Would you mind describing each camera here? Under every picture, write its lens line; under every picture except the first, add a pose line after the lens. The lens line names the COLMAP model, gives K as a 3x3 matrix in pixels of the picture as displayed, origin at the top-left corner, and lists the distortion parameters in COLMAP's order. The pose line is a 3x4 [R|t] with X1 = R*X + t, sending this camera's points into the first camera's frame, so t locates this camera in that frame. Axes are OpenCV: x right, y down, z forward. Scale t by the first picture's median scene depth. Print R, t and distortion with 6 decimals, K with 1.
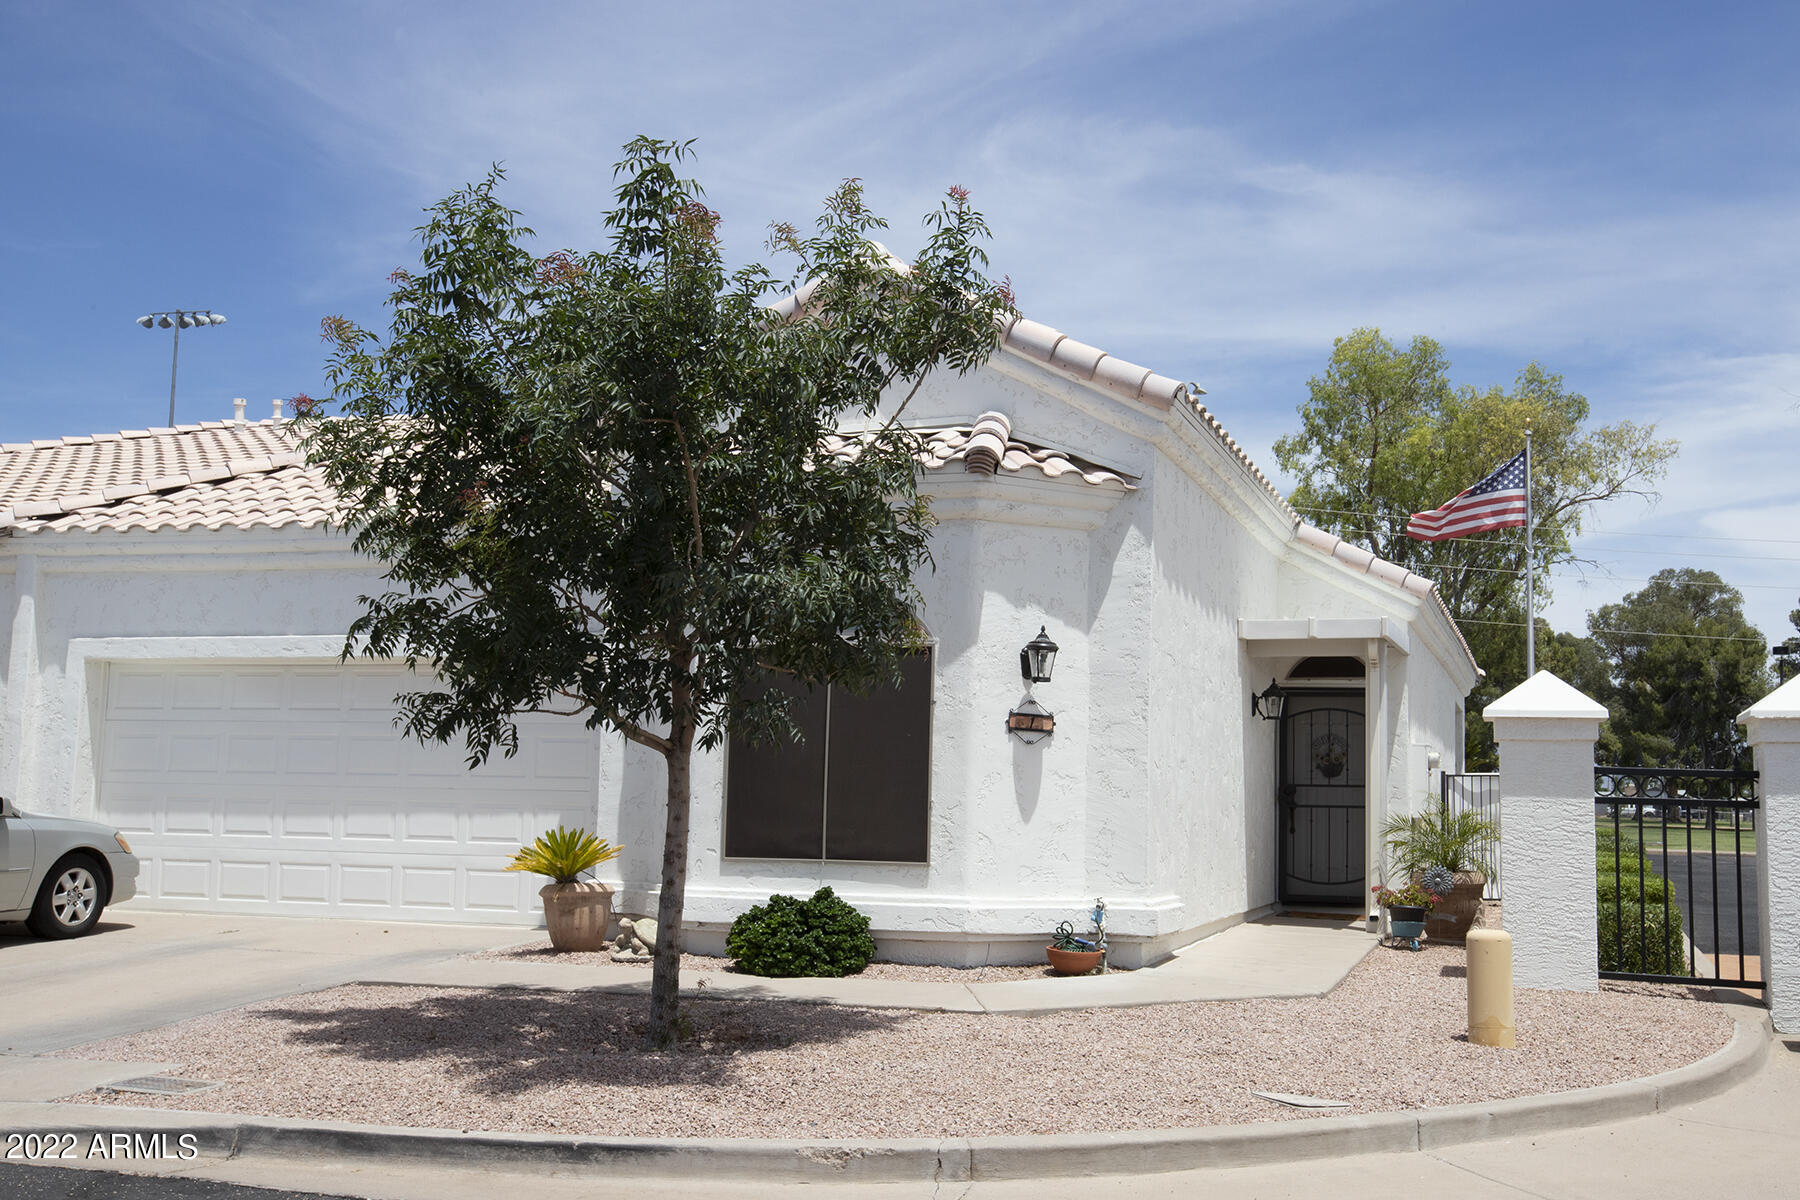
lens RADIAL K [[1817.7, 0, 970.7], [0, 1817.7, 630.1], [0, 0, 1]] dist [-0.009287, 0.158045]
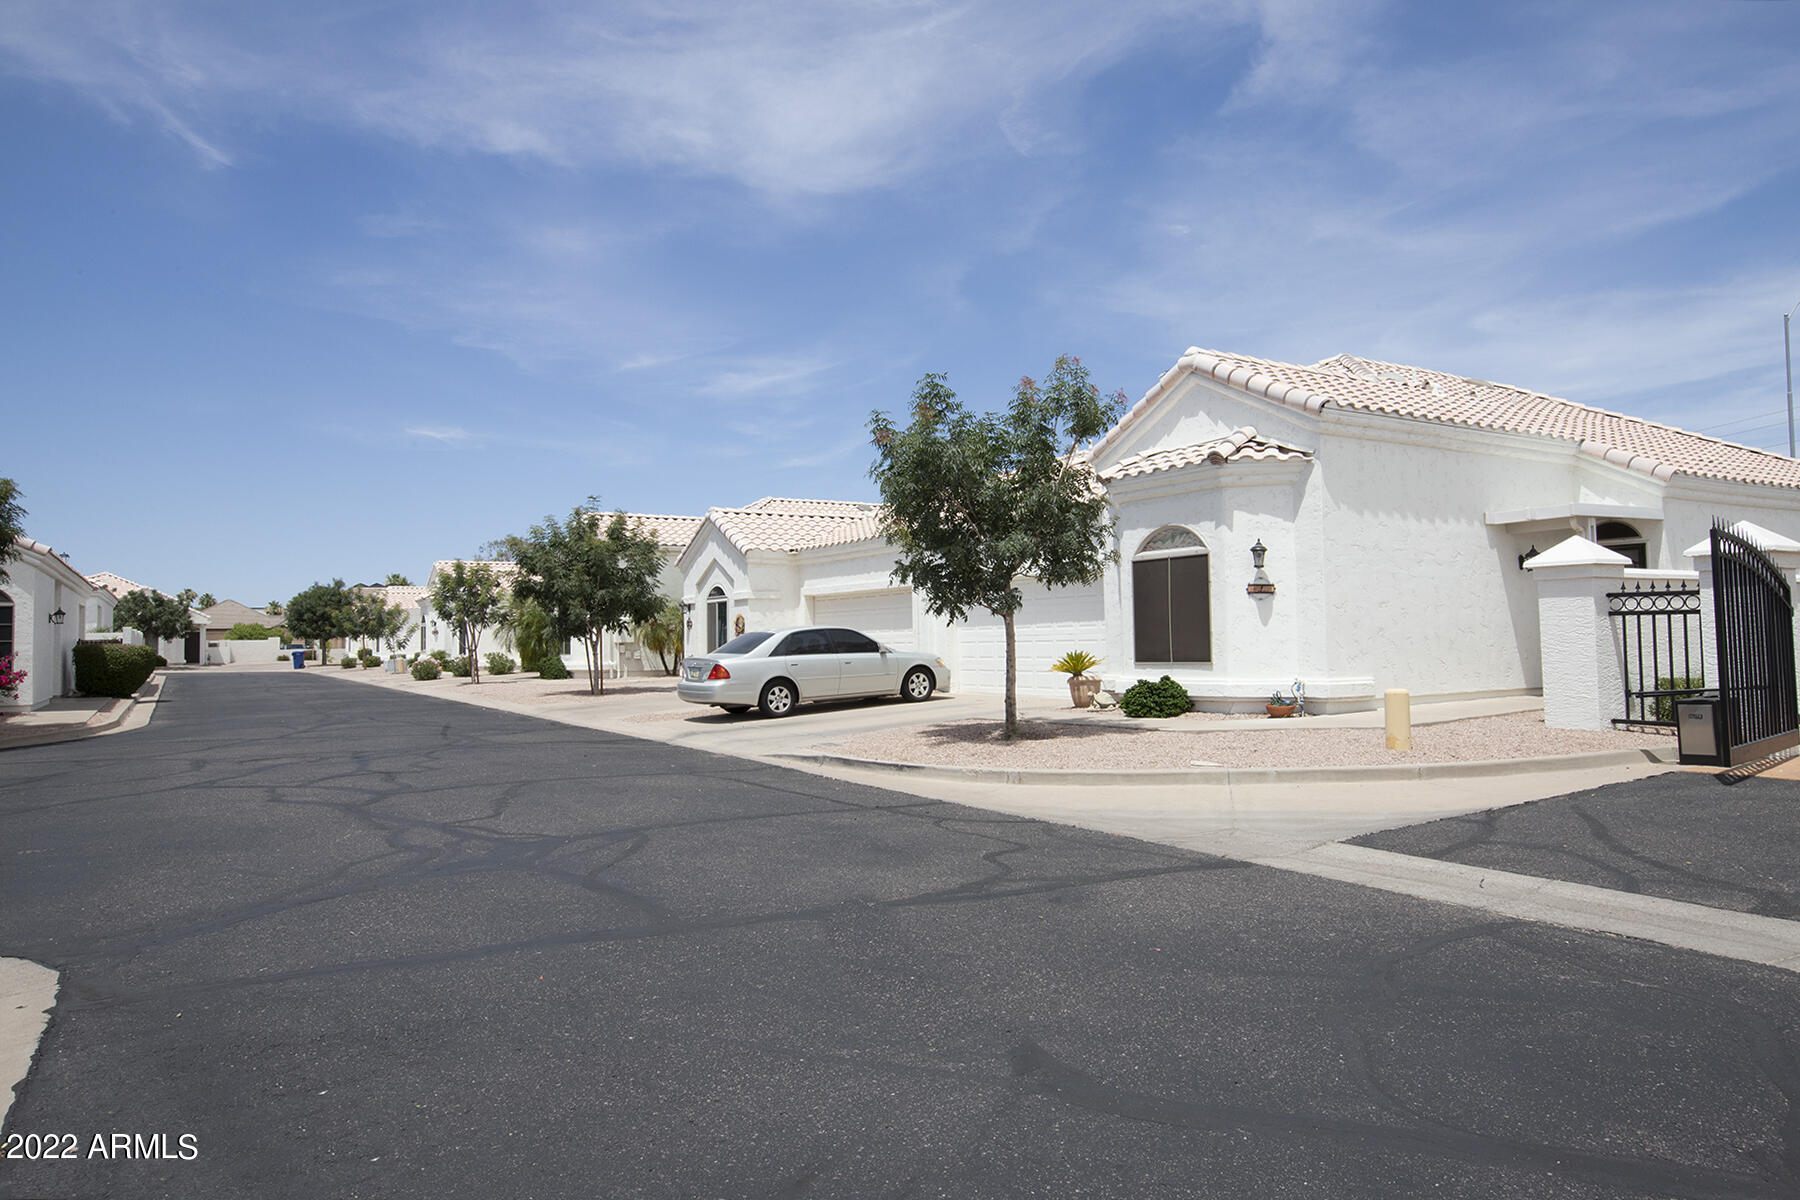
lens RADIAL K [[1160.3, 0, 938.9], [0, 1160.3, 584.2], [0, 0, 1]] dist [-0.046174, 0.072798]
pose [[0.772337, -0.066741, -0.631697, 0.537065], [0.093591, 0.995568, 0.009243, 0.002932], [0.628280, -0.066260, 0.775161, -0.161141]]
